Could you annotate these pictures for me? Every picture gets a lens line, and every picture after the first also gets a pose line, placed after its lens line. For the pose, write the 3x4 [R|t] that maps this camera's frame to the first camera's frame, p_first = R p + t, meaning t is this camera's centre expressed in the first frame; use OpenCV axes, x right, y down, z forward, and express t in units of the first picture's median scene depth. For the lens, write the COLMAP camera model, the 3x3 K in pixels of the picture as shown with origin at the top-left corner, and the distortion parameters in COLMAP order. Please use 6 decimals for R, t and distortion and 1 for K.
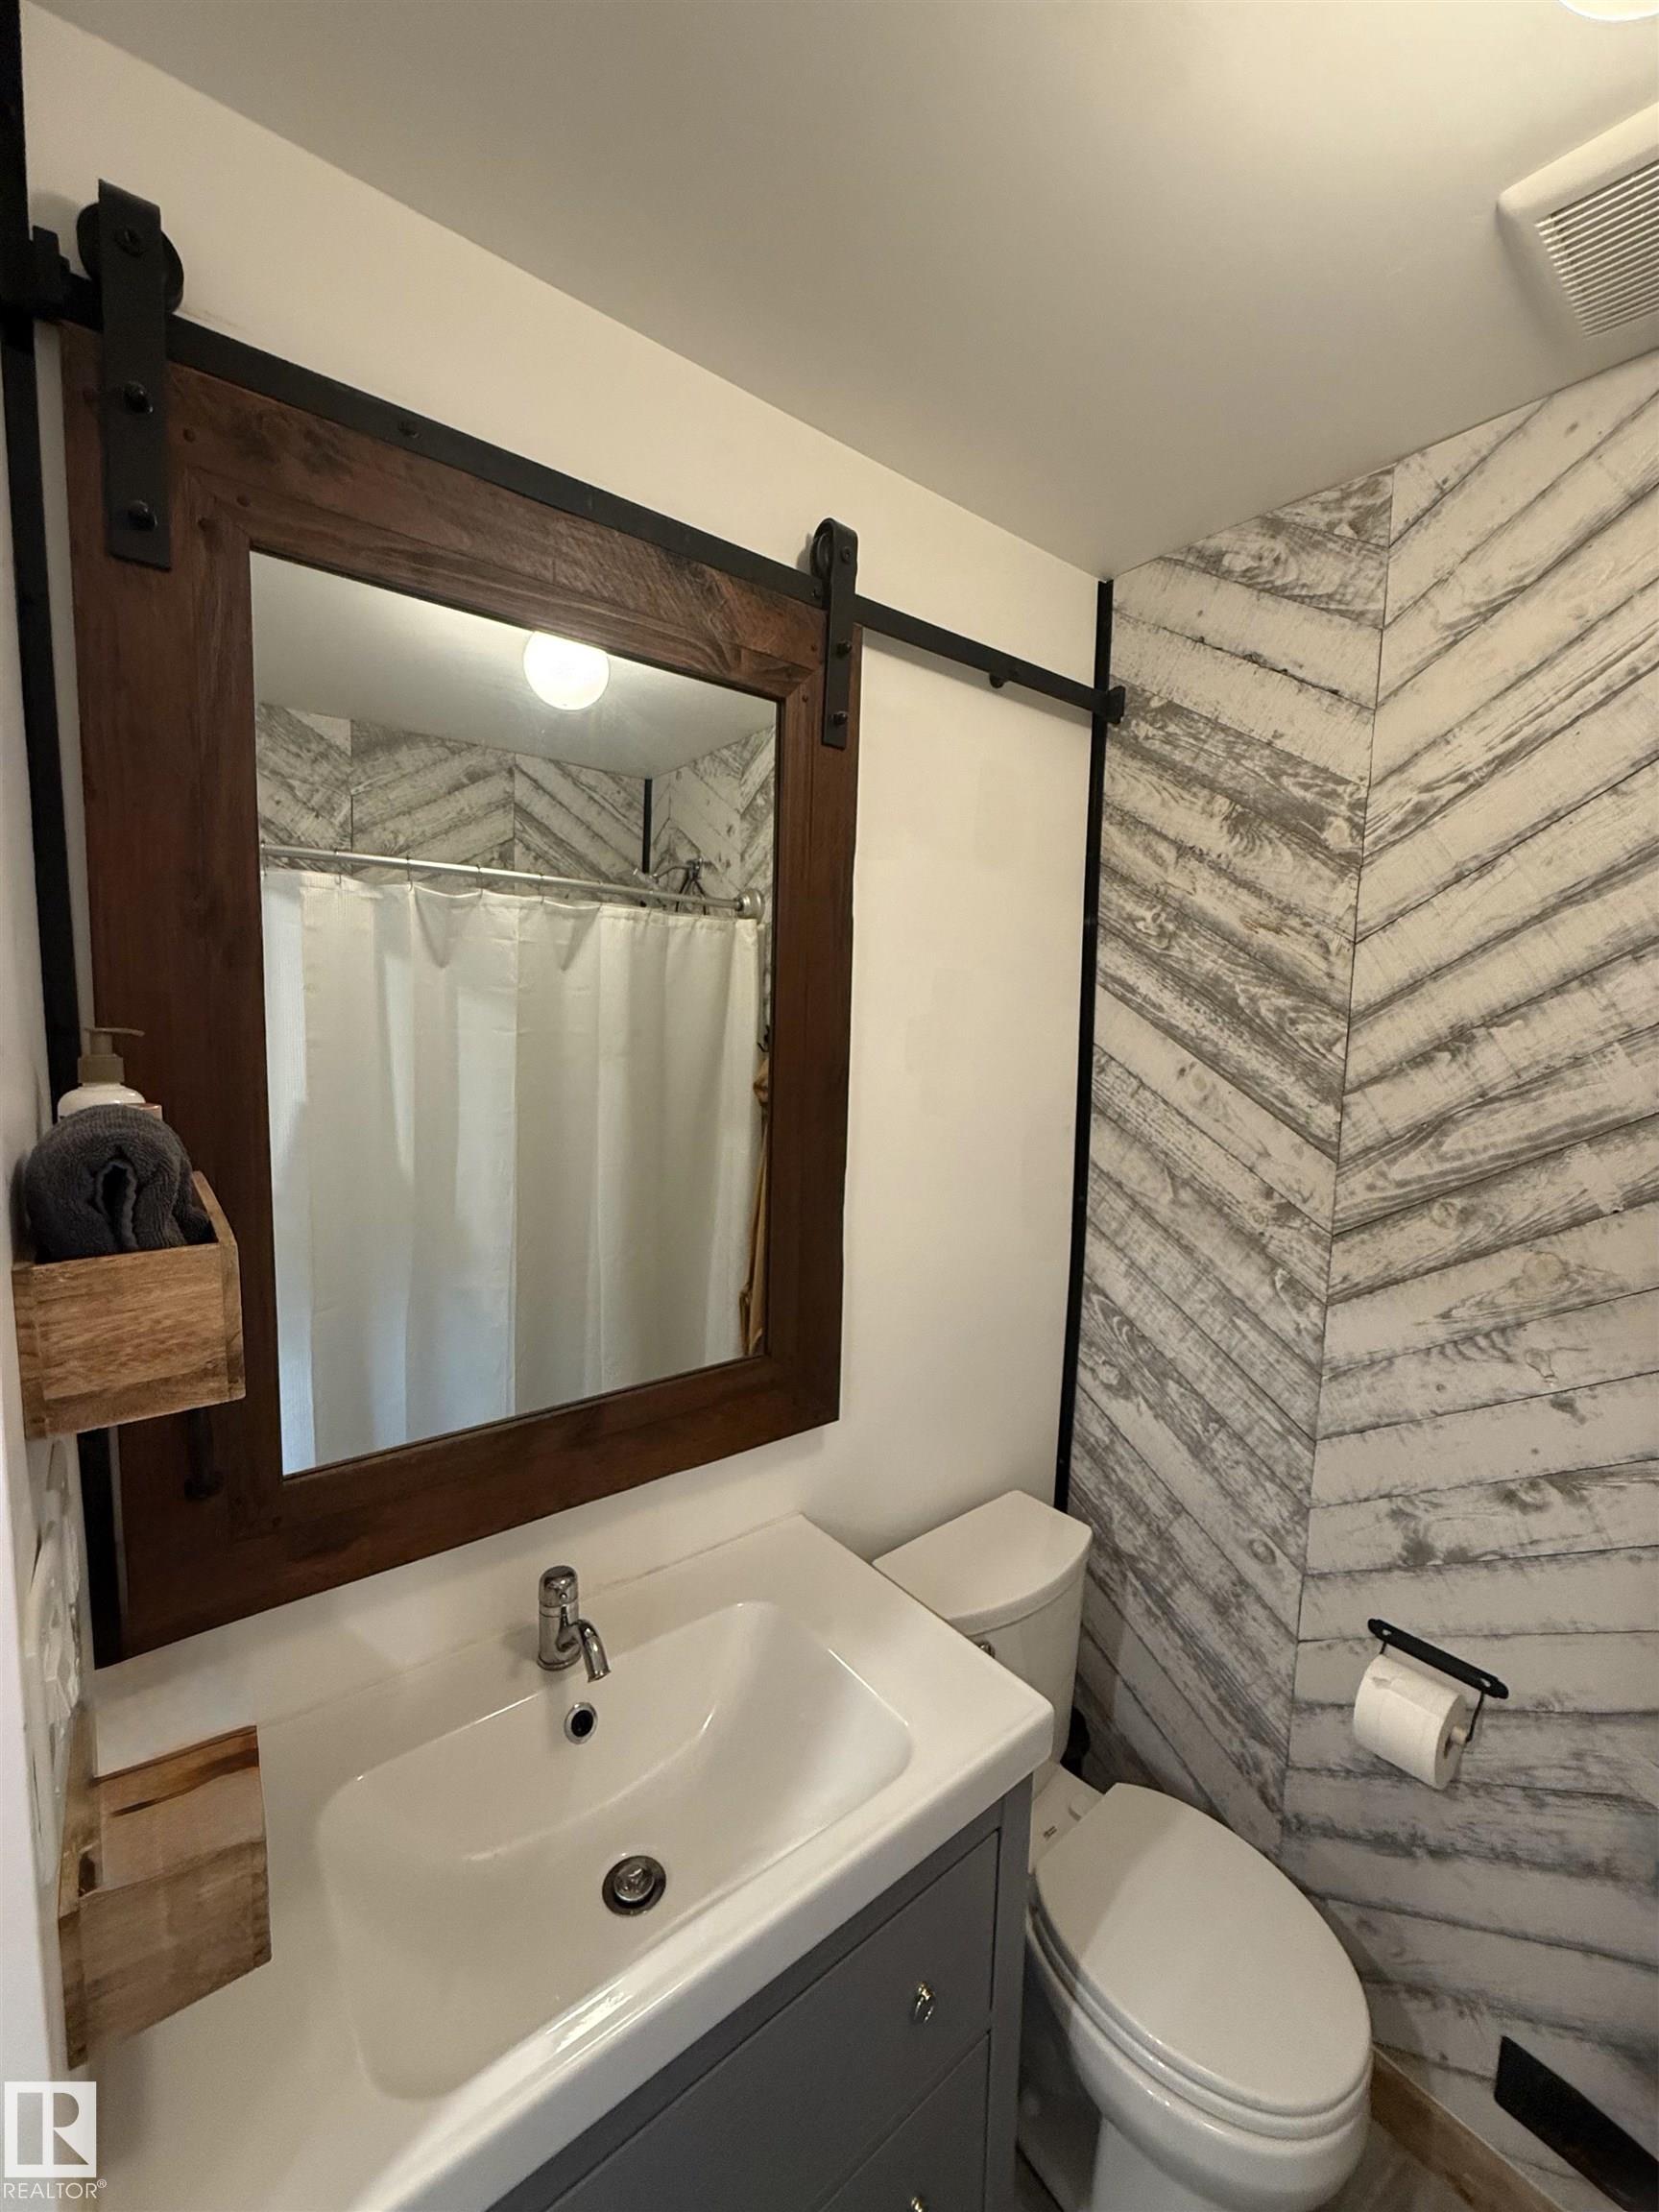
lens RADIAL K [[881.2, 0, 826.3], [0, 881.2, 1102.7], [0, 0, 1]] dist [-0.000803, 0.000619]
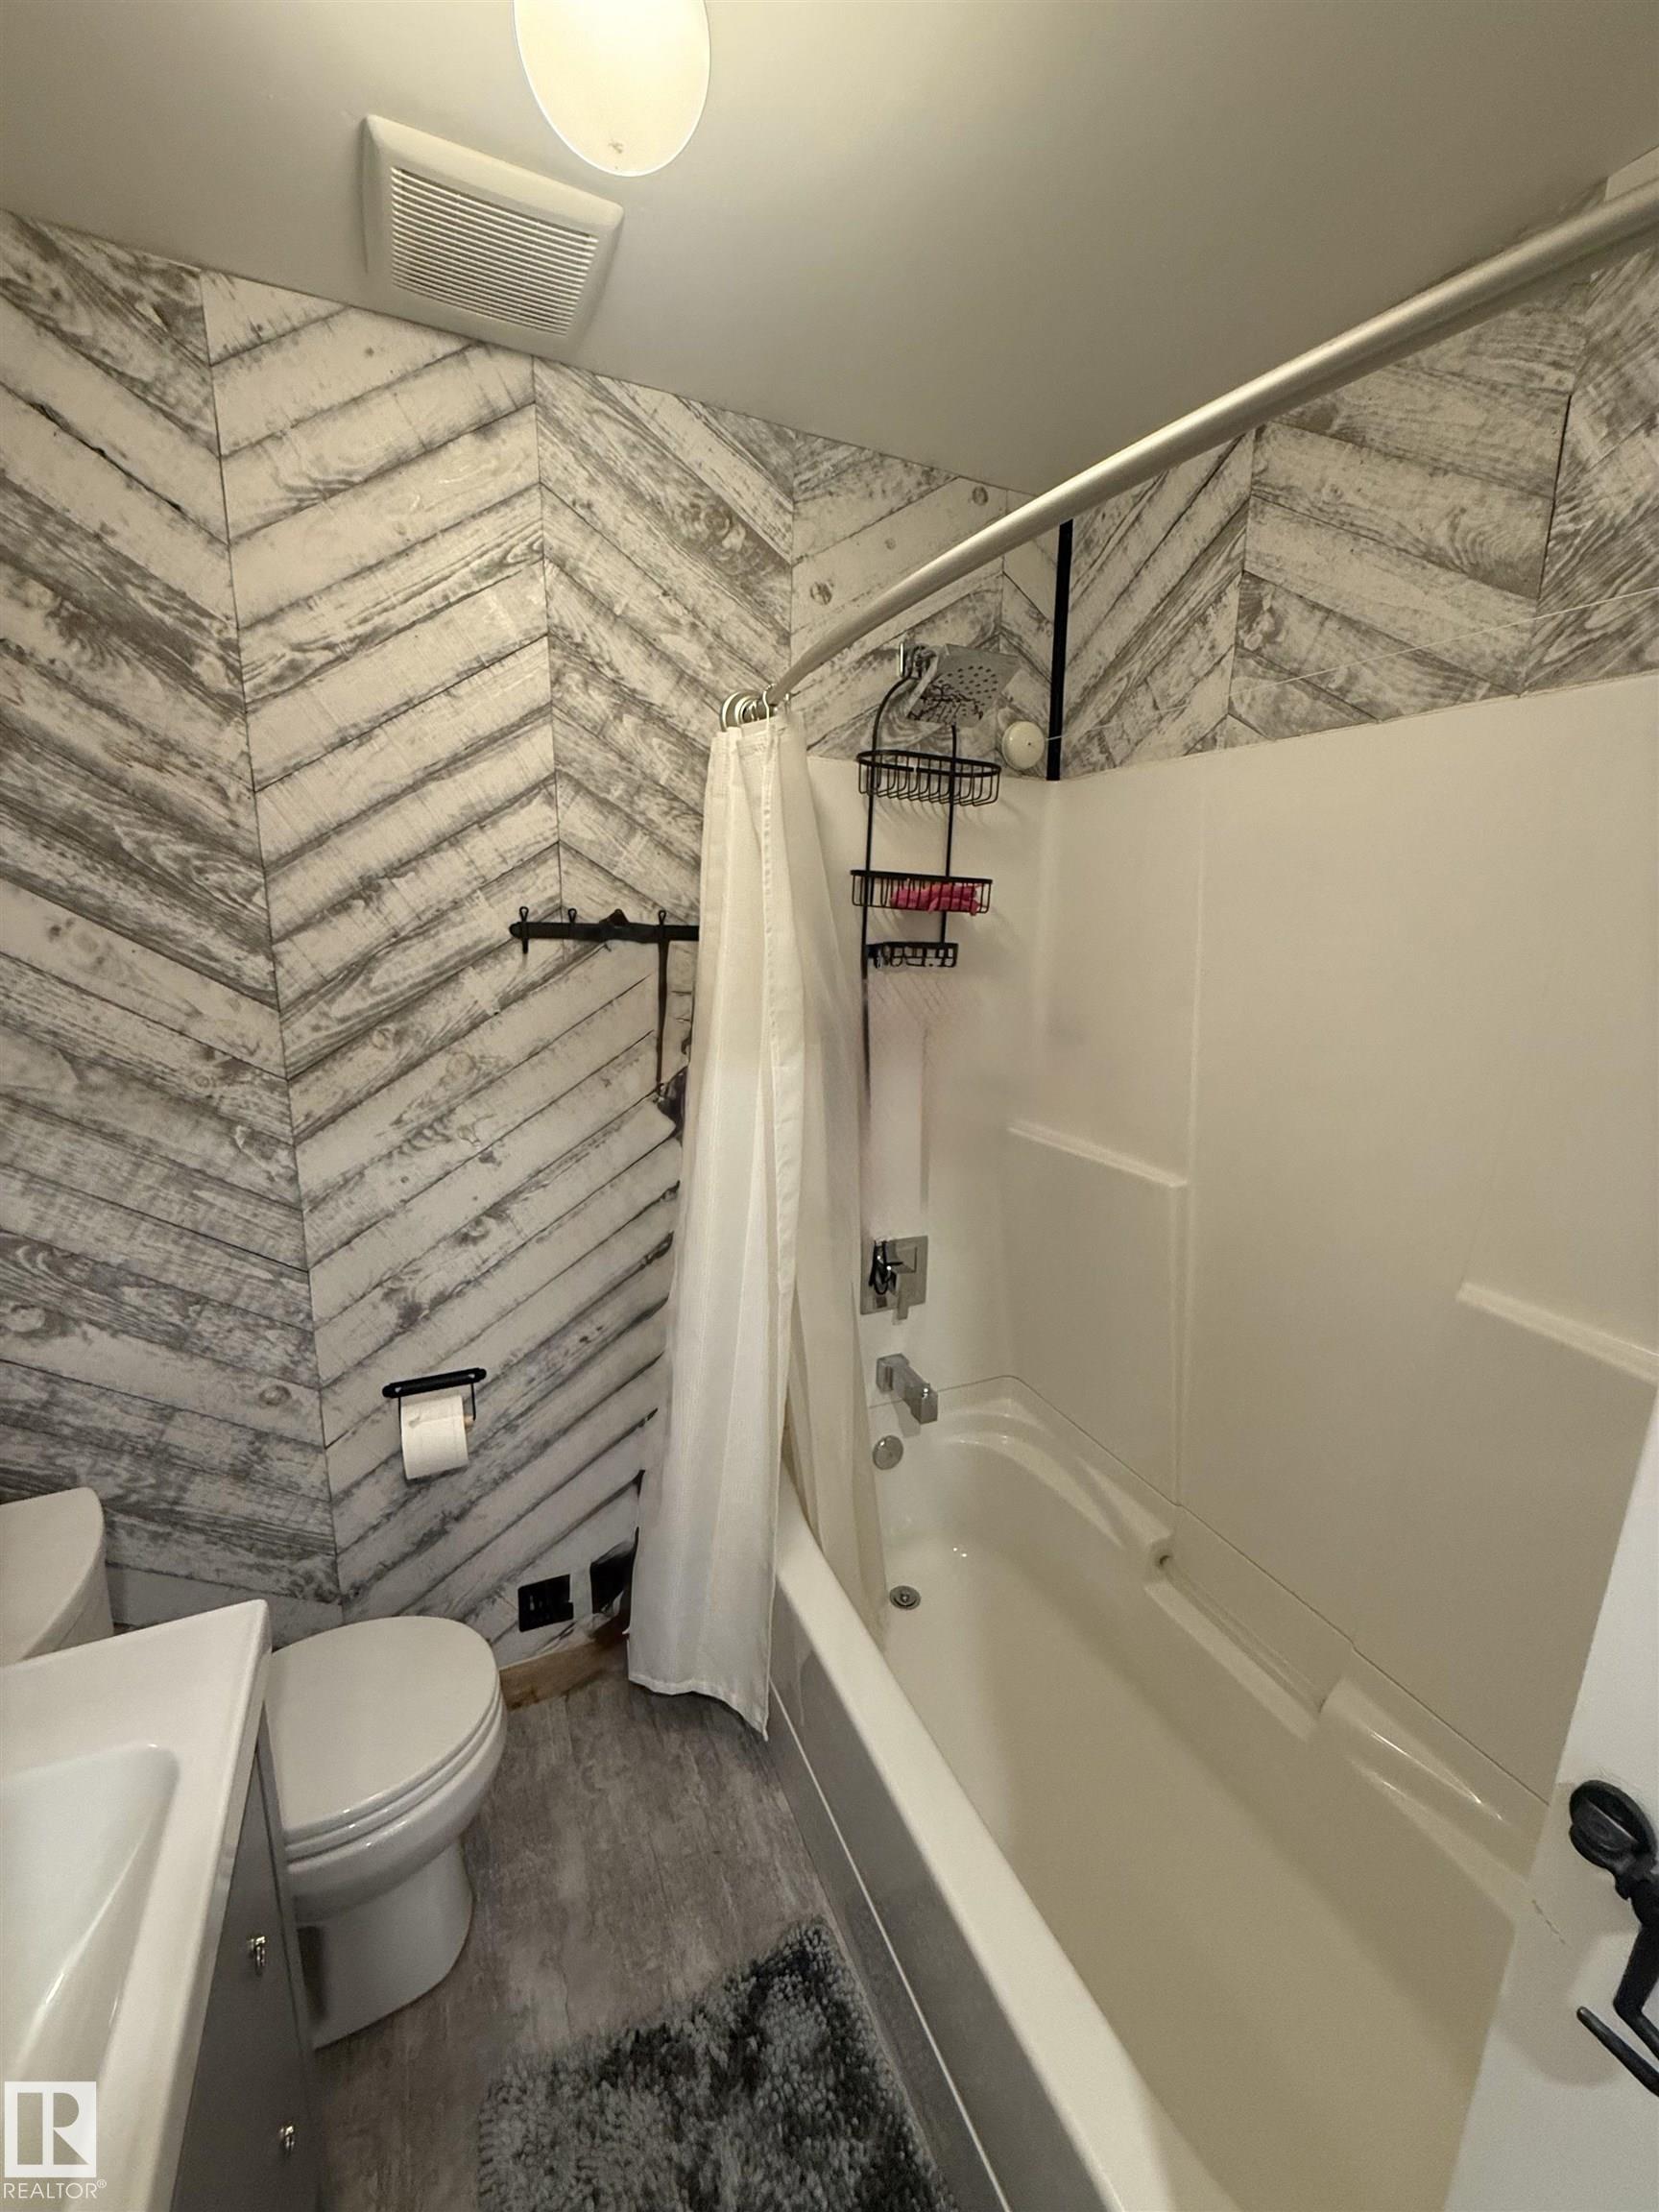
lens RADIAL K [[881.2, 0, 830.6], [0, 881.2, 1106.5], [0, 0, 1]] dist [-0.000803, 0.000619]
pose [[0.237265, -0.233138, 0.943055, -0.279324], [0.079233, 0.972185, 0.220405, 0.000495], [-0.968208, 0.022427, 0.249138, 0.109291]]
